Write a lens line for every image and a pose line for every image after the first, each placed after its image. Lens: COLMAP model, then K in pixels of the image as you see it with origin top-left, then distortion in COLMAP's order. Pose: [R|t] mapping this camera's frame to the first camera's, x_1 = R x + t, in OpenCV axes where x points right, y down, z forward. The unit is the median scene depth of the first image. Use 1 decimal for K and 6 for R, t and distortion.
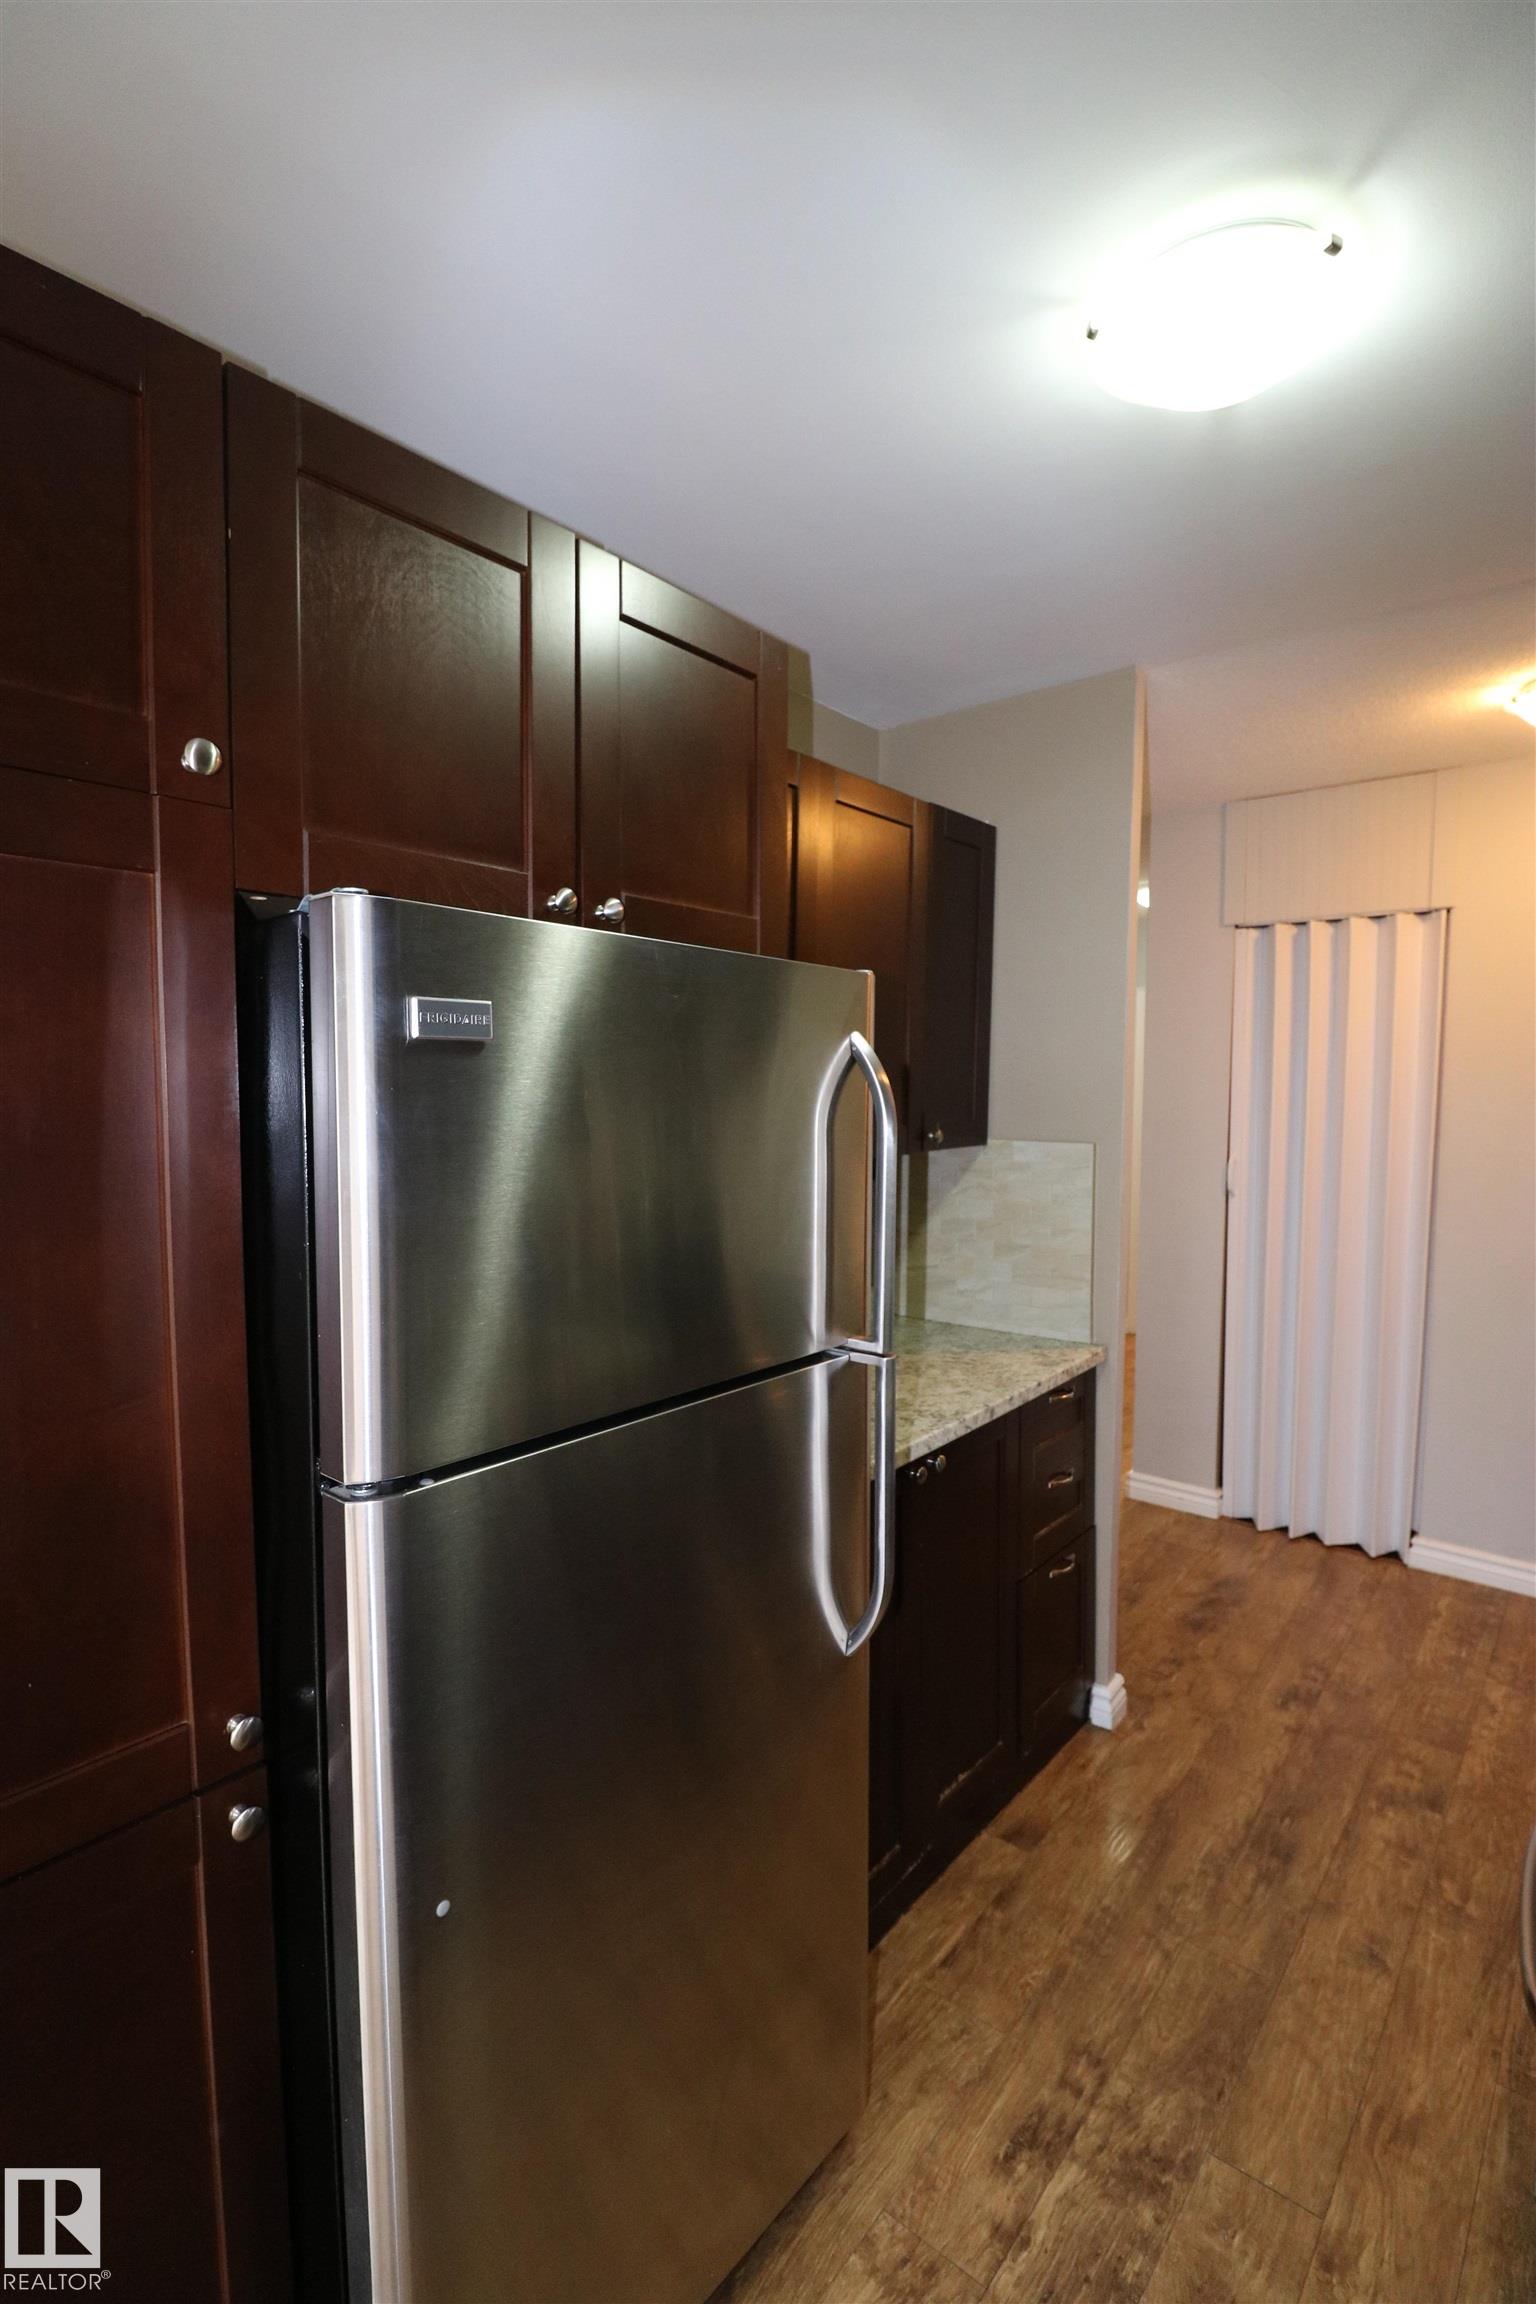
lens RADIAL K [[1068.1, 0, 768.0], [0, 1068.1, 1152.0], [0, 0, 1]] dist [0.001927, -0.014726]
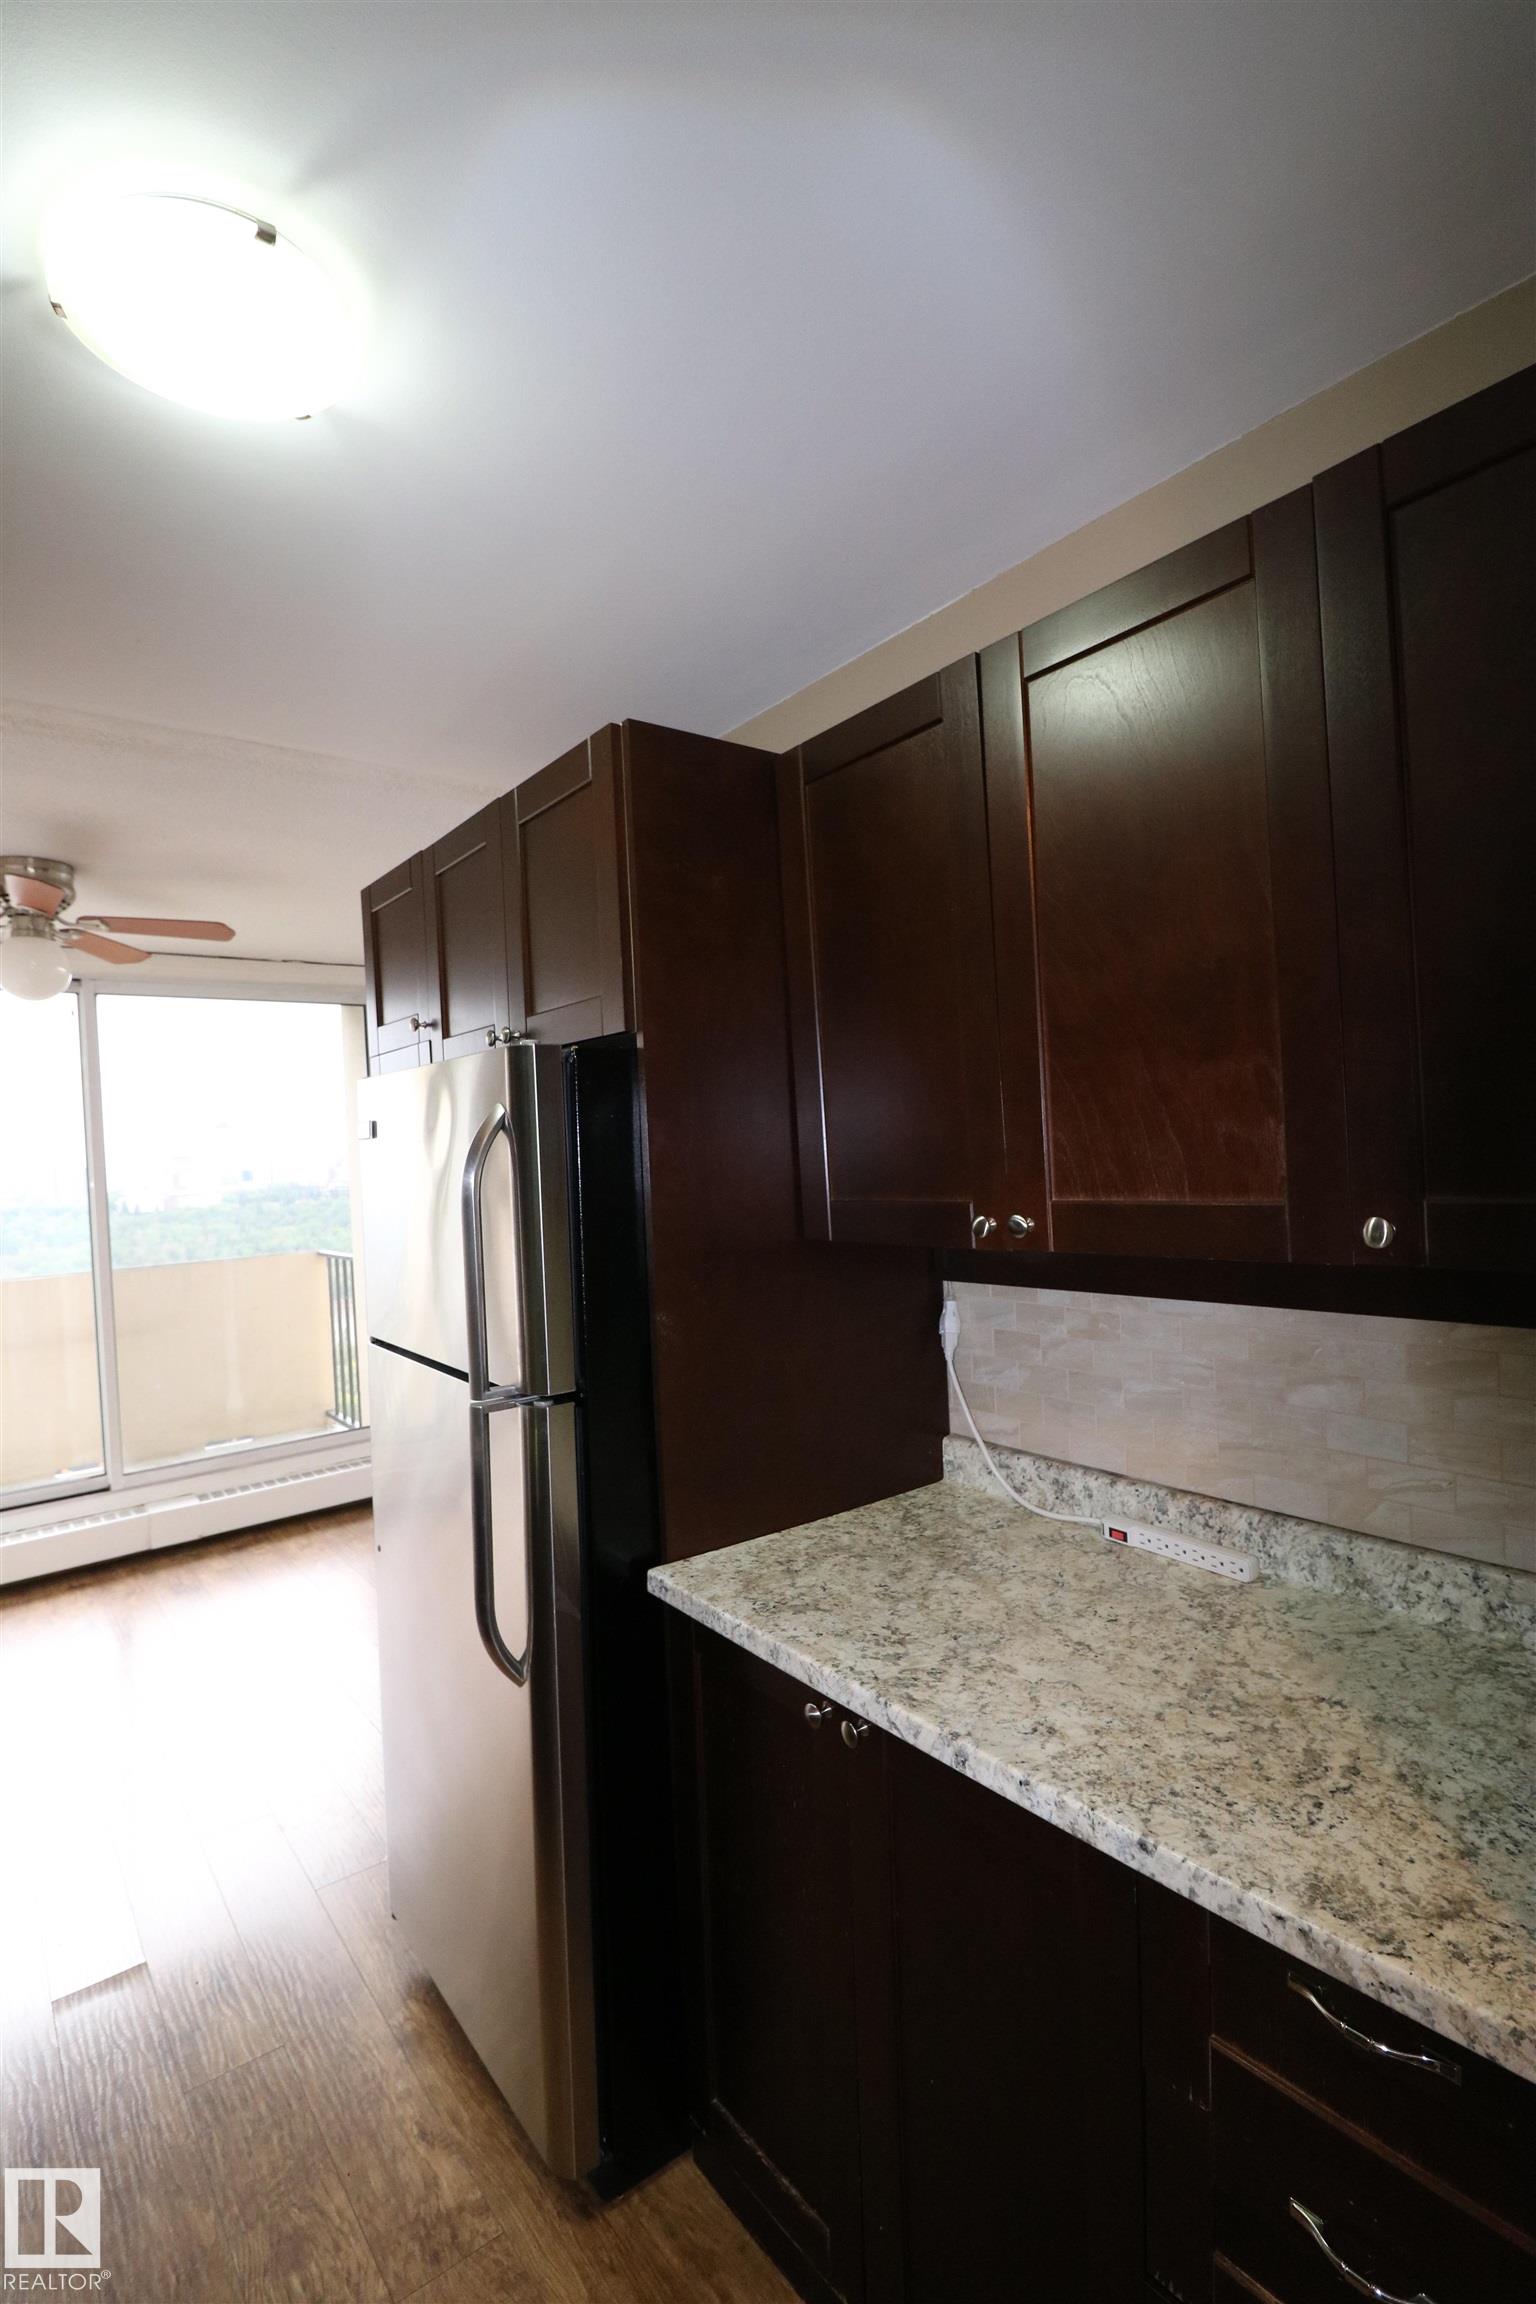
lens RADIAL K [[1068.1, 0, 768.0], [0, 1068.1, 1152.0], [0, 0, 1]] dist [0.001927, -0.014726]
pose [[-0.224868, 0.006803, -0.974365, 0.875230], [-0.017389, 0.999788, 0.010994, -0.064774], [0.974234, 0.019415, -0.224702, 1.217008]]
